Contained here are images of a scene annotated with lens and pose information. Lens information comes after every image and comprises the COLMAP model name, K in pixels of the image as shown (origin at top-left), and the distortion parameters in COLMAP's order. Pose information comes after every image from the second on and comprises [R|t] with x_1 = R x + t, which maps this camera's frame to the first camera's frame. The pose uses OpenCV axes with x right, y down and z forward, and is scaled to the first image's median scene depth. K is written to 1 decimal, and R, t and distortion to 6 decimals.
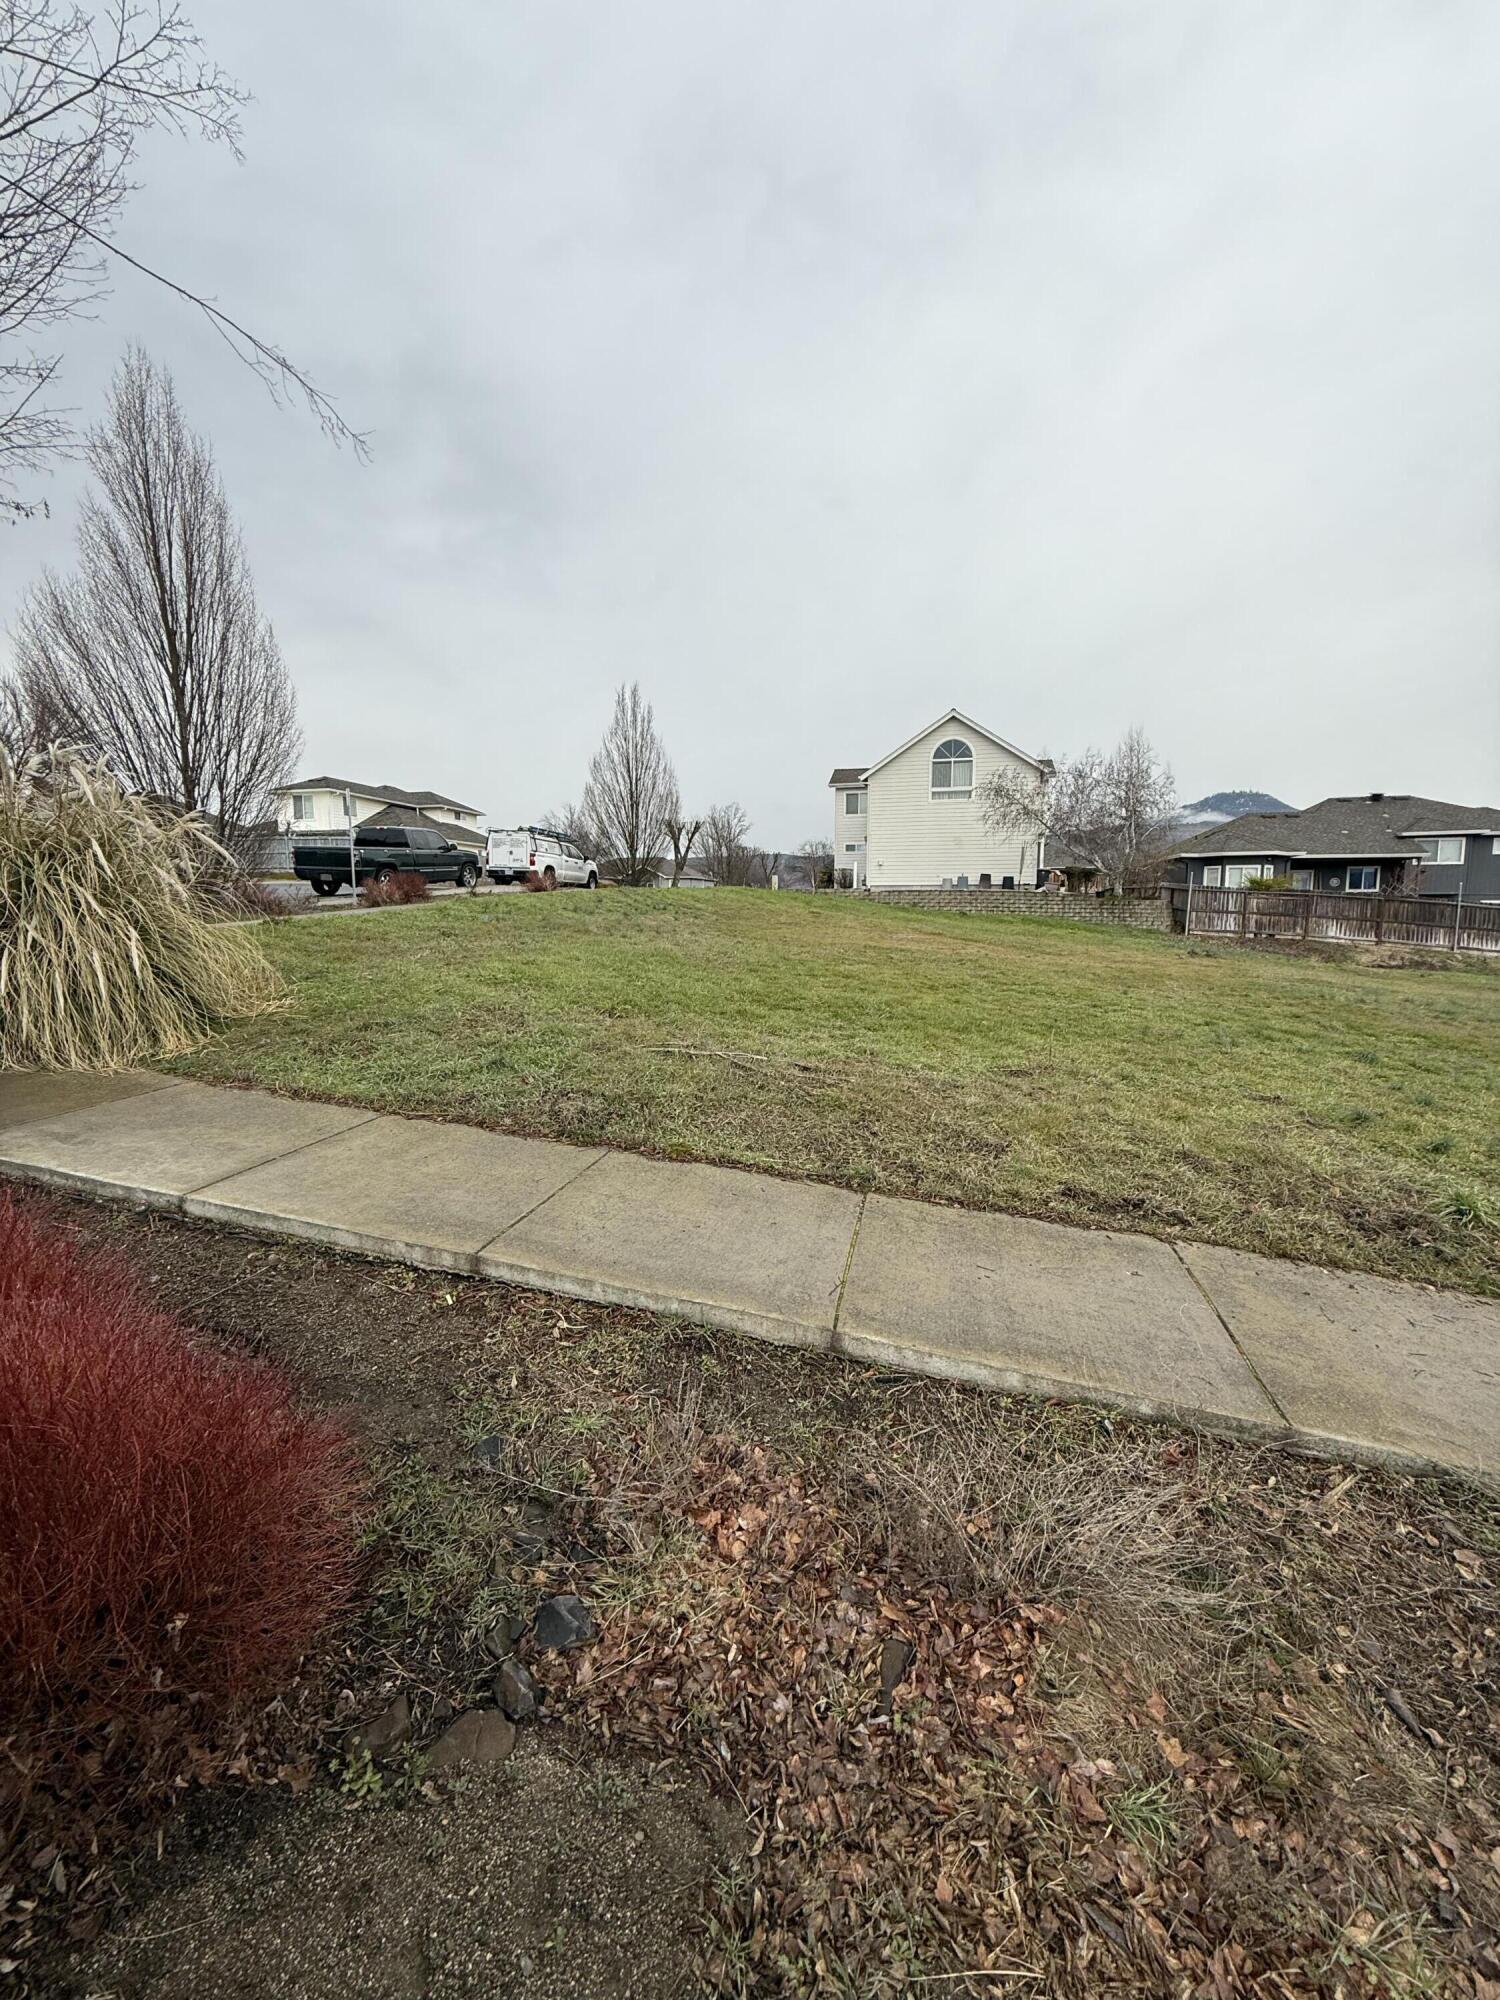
lens RADIAL K [[791.7, 0, 746.5], [0, 791.7, 992.9], [0, 0, 1]] dist [-0.001073, 0.000585]
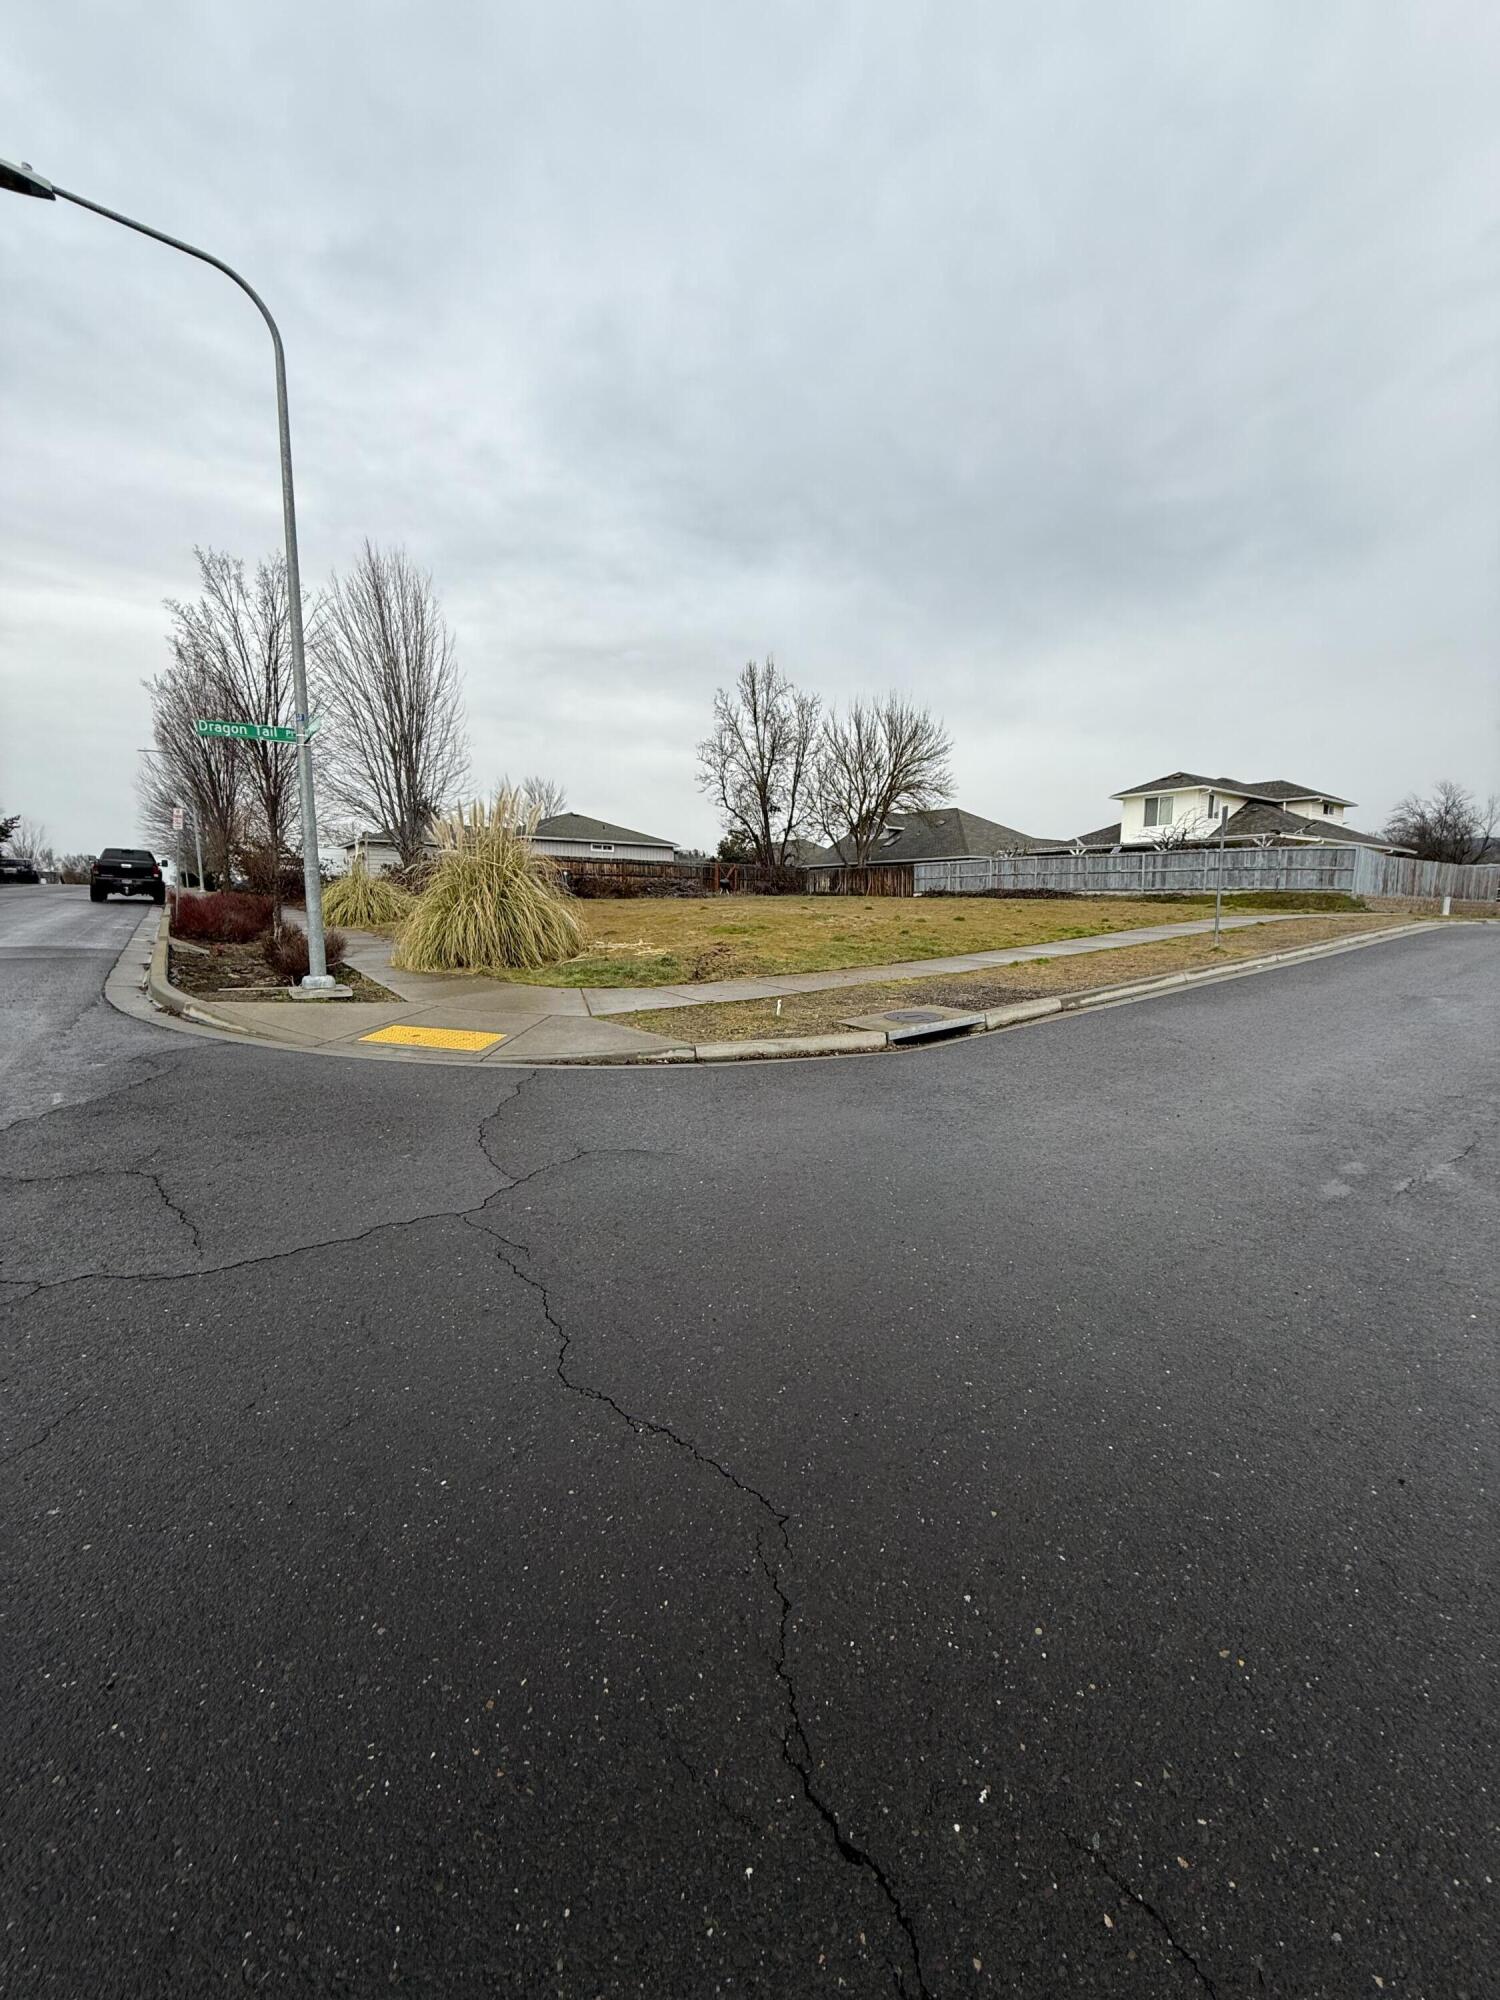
lens RADIAL K [[791.7, 0, 746.5], [0, 791.7, 992.9], [0, 0, 1]] dist [-0.001073, 0.000585]
pose [[0.756263, 0.075147, -0.649938, -0.561474], [-0.075663, 0.996762, 0.027207, -0.058225], [0.649879, 0.028600, 0.759500, 0.157894]]
